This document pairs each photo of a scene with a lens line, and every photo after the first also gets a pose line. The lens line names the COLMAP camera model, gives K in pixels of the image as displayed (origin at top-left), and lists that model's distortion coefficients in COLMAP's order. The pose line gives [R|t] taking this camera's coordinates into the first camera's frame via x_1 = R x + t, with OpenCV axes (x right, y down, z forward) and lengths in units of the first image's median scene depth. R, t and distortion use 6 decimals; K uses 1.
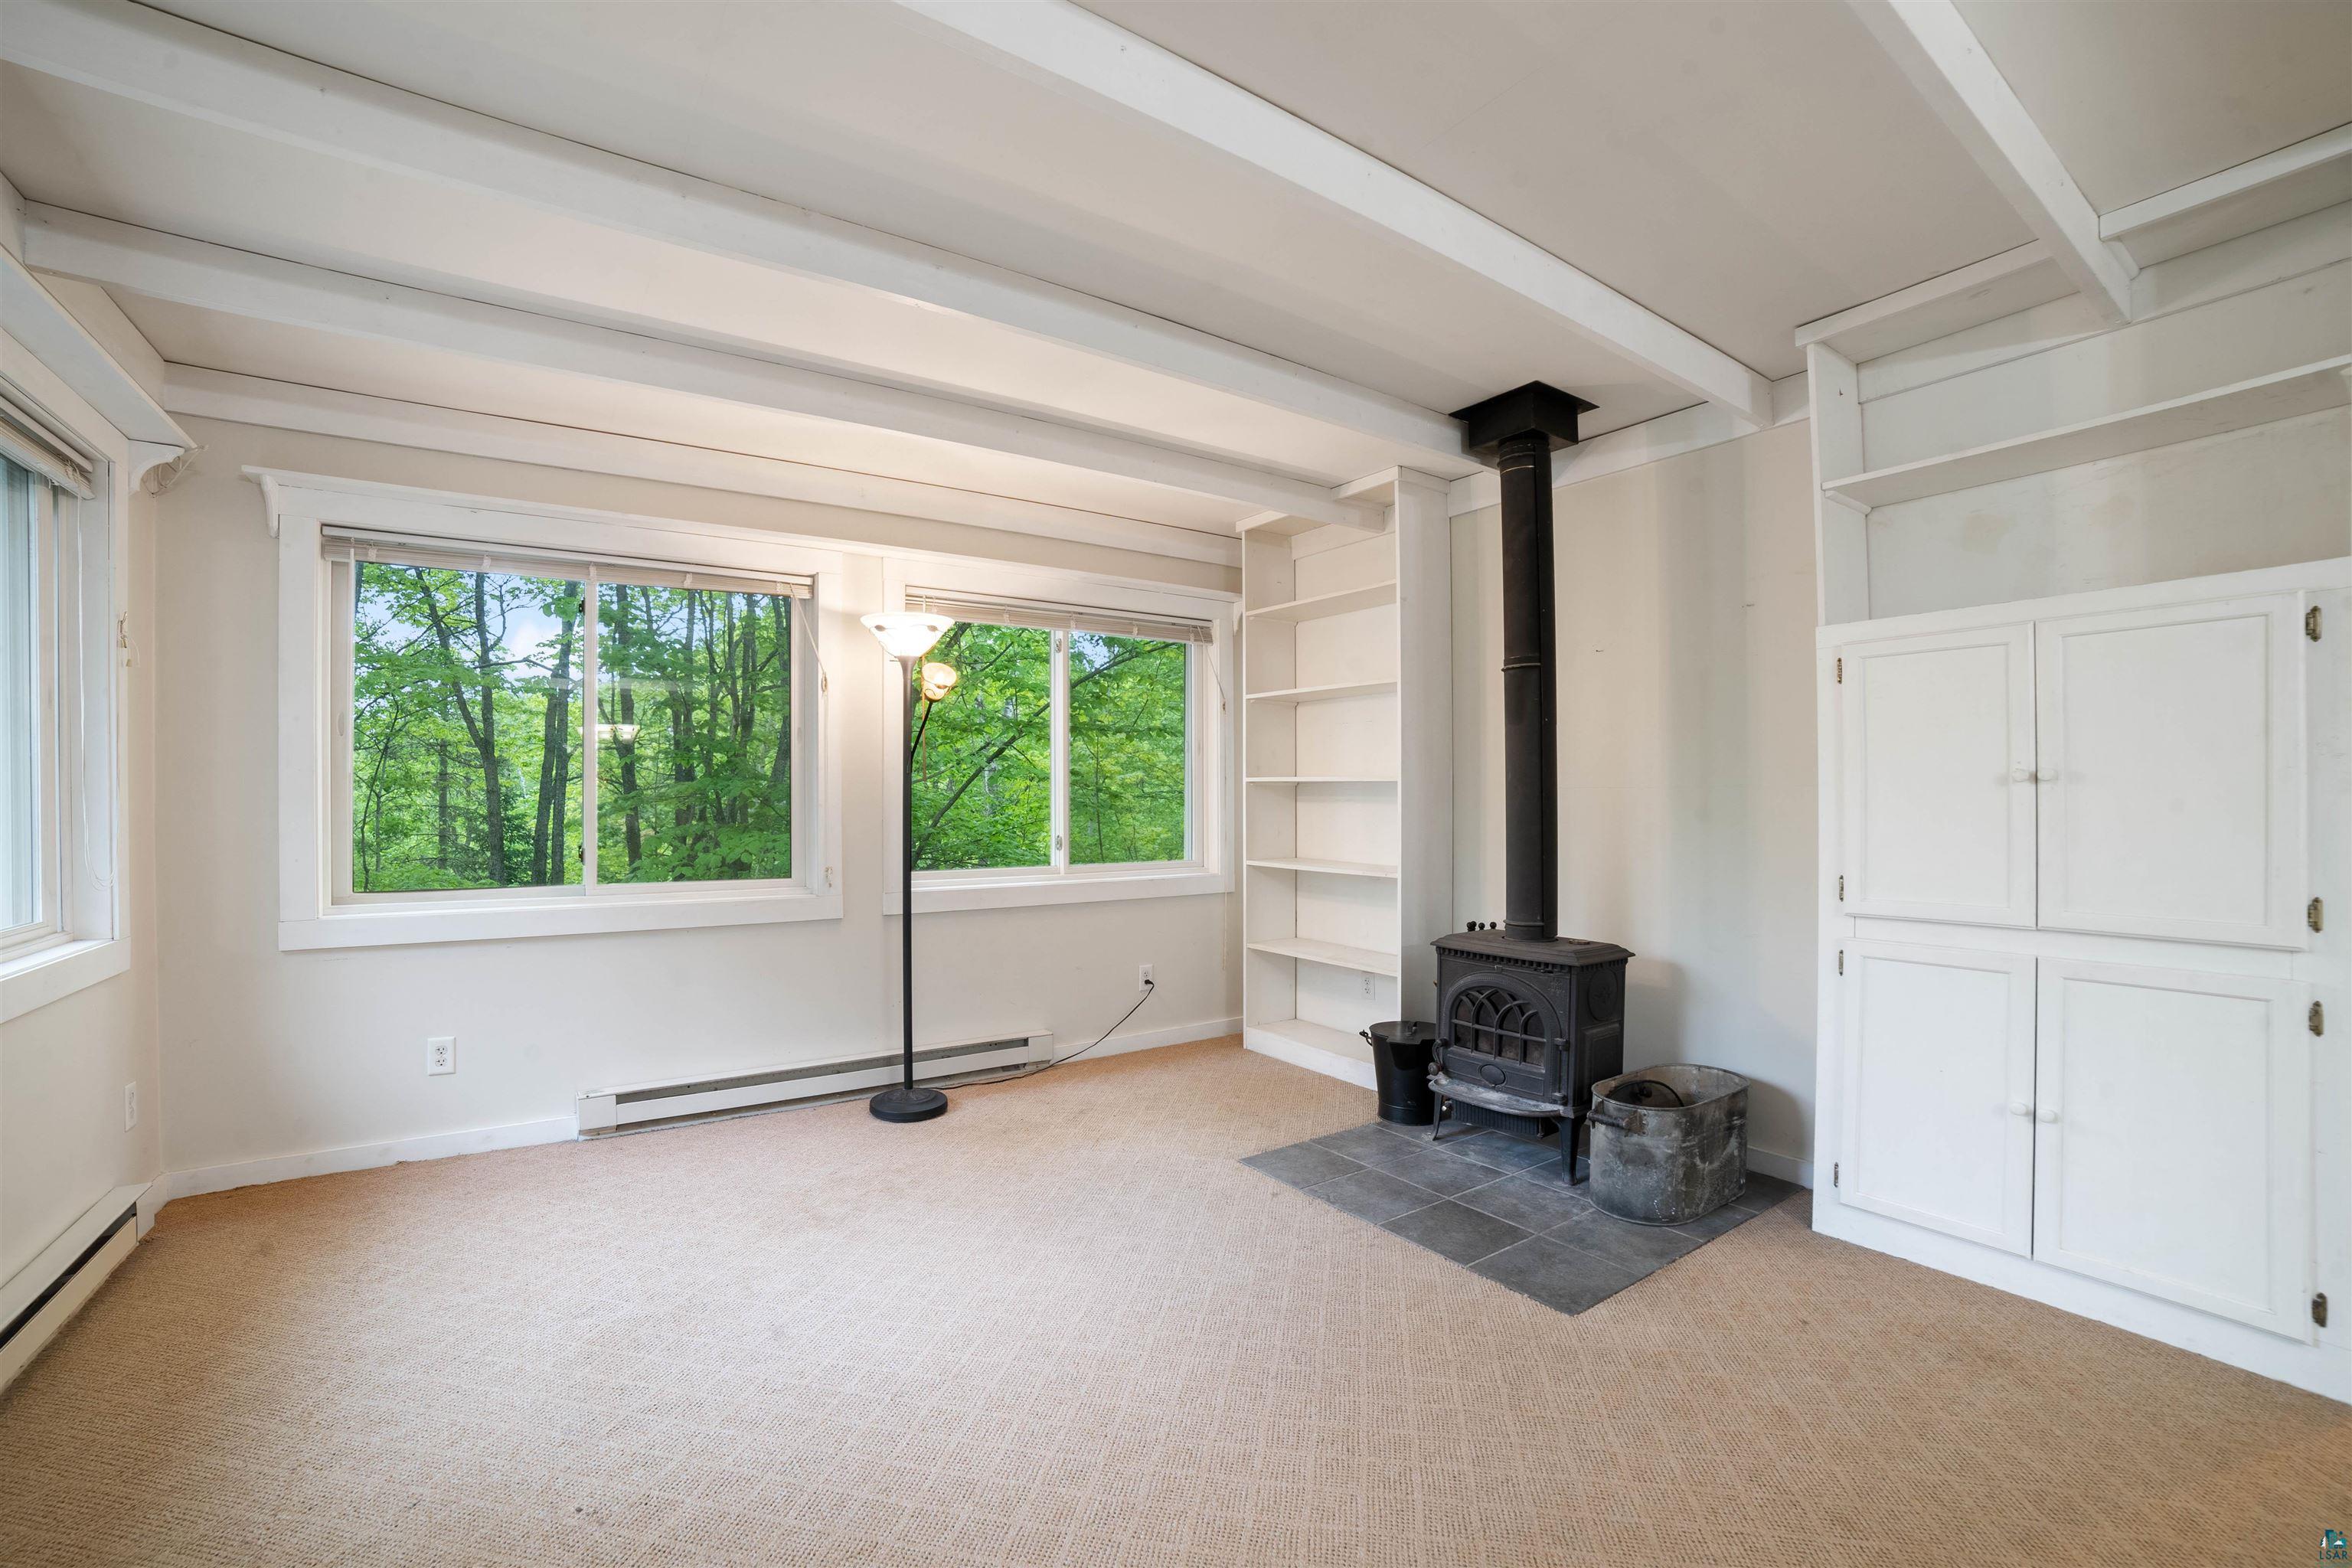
lens RADIAL K [[969.5, 0, 1144.7], [0, 969.5, 812.9], [0, 0, 1]] dist [-0.101645, 0.030103]
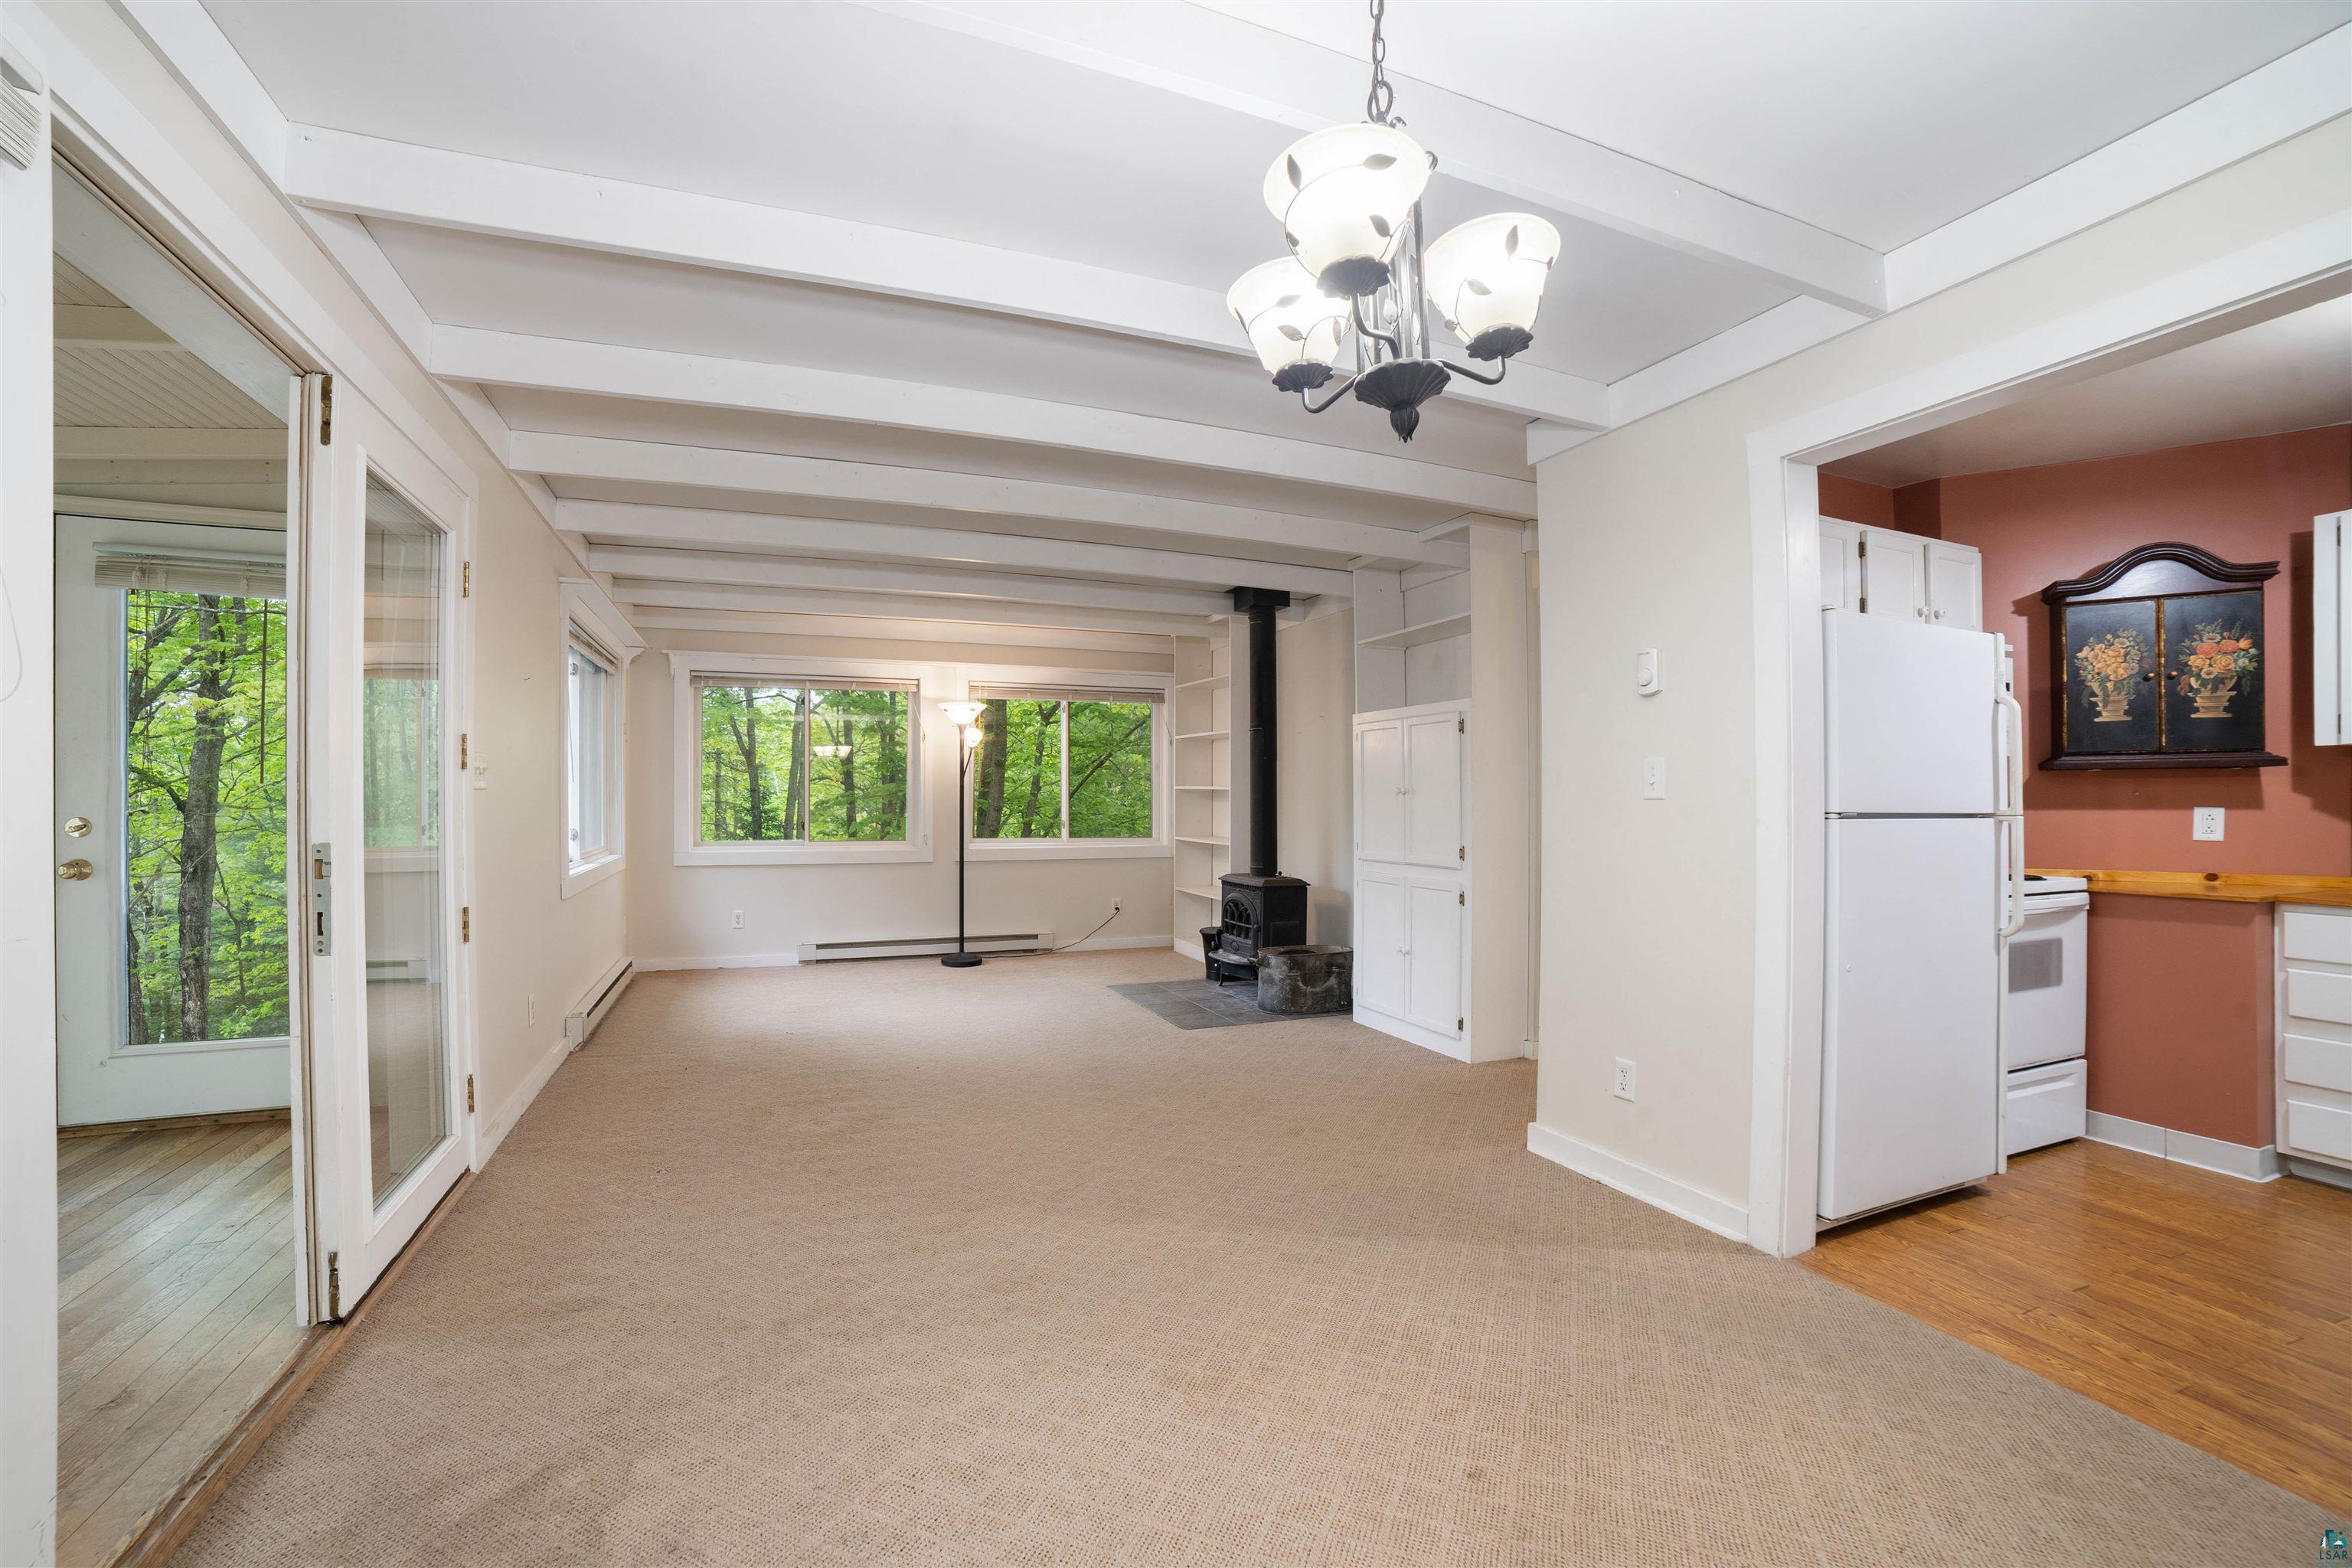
lens RADIAL K [[969.5, 0, 1144.7], [0, 969.5, 812.9], [0, 0, 1]] dist [-0.101645, 0.030103]
pose [[0.975884, 0.008604, -0.218120, 0.493531], [-0.008366, 0.999963, 0.002016, 0.006151], [0.218129, -0.000142, 0.975920, -0.741876]]
